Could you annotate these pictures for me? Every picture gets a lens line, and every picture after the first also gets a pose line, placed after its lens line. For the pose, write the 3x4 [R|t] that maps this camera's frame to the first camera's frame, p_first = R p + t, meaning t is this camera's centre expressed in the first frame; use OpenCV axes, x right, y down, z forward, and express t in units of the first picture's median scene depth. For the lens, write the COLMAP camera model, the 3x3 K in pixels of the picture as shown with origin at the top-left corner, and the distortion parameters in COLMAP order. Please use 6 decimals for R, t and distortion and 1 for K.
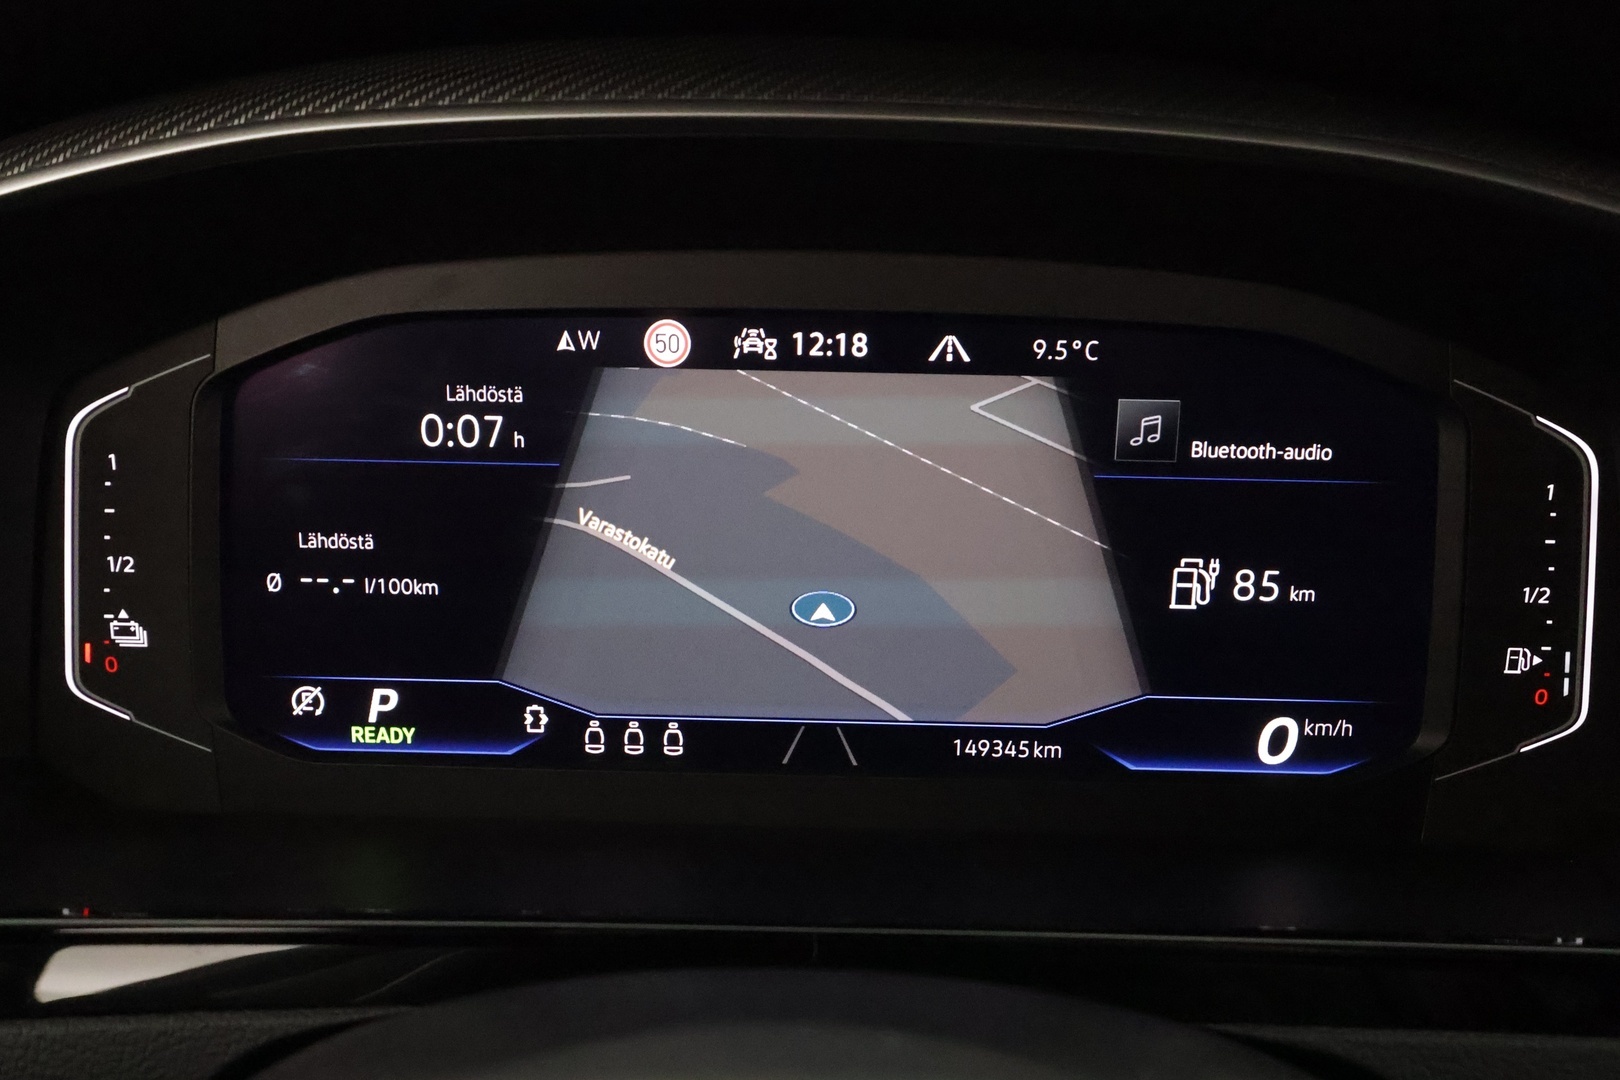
lens RADIAL K [[1323.4, 0, 796.5], [0, 1323.4, 547.5], [0, 0, 1]] dist [0.017117, 0.011641]
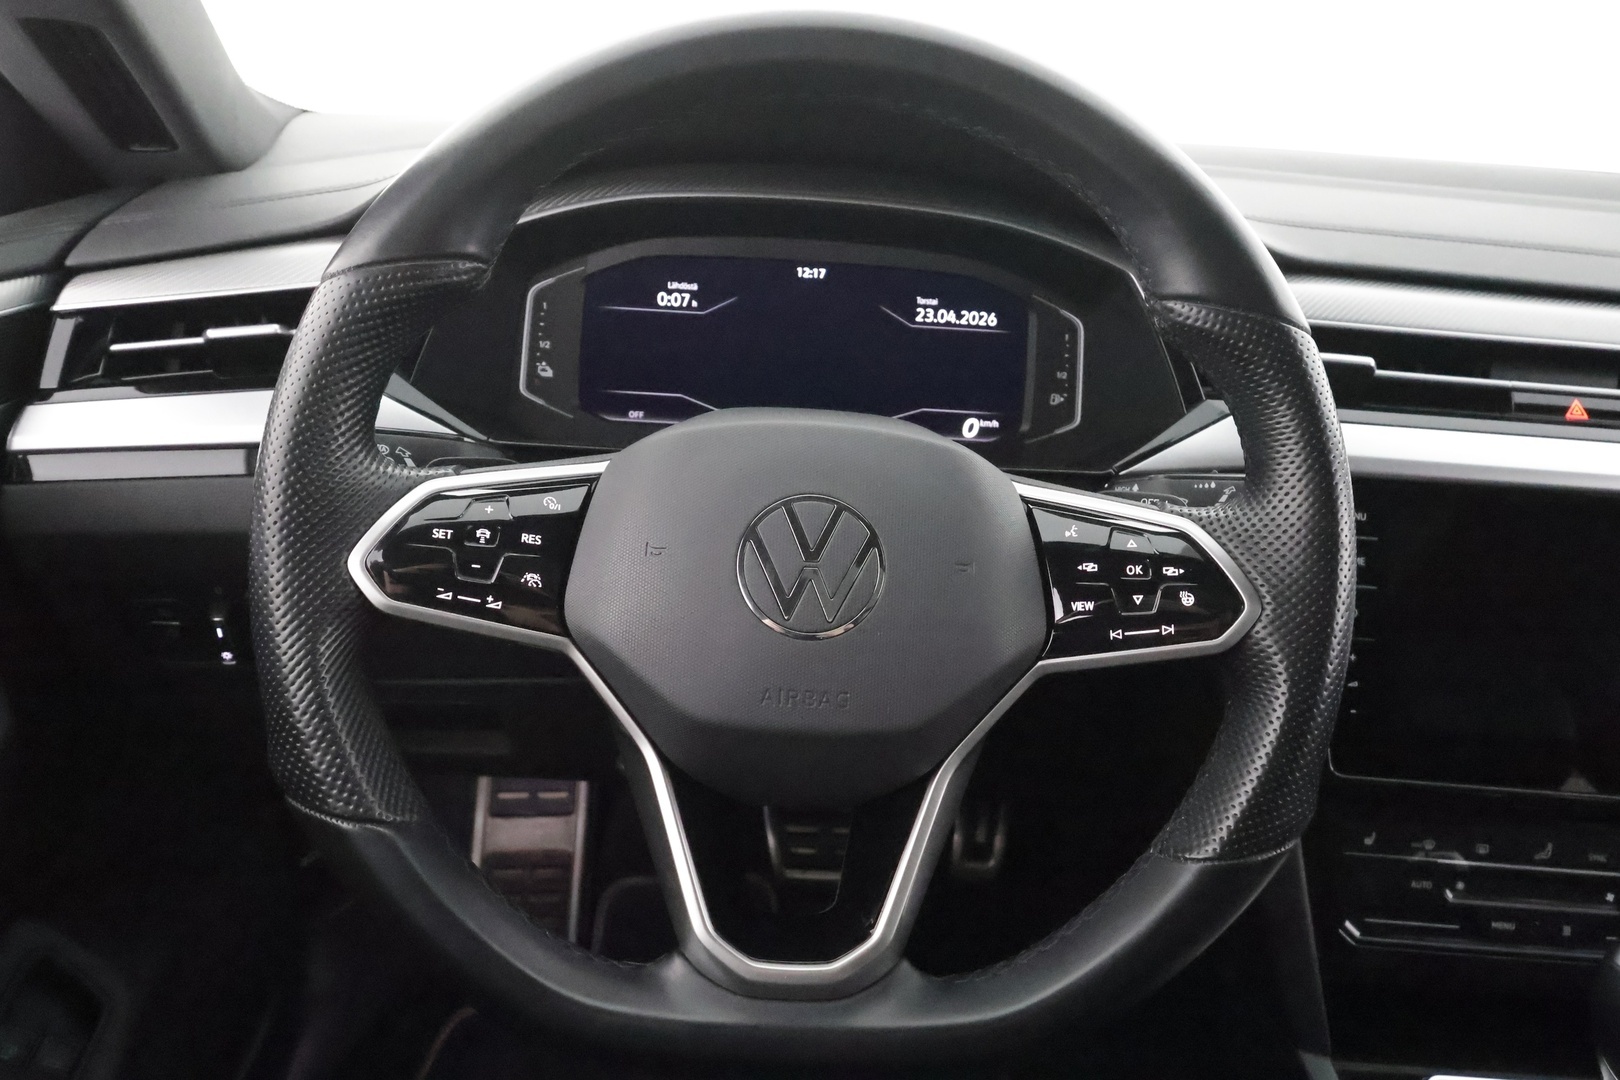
lens RADIAL K [[1209.9, 0, 808.5], [0, 1209.9, 539.1], [0, 0, 1]] dist [0.002931, -0.000870]
pose [[0.998291, 0.030885, 0.049618, -0.084917], [-0.034000, 0.997420, 0.063232, 0.233903], [-0.047537, -0.064811, 0.996765, -1.501837]]
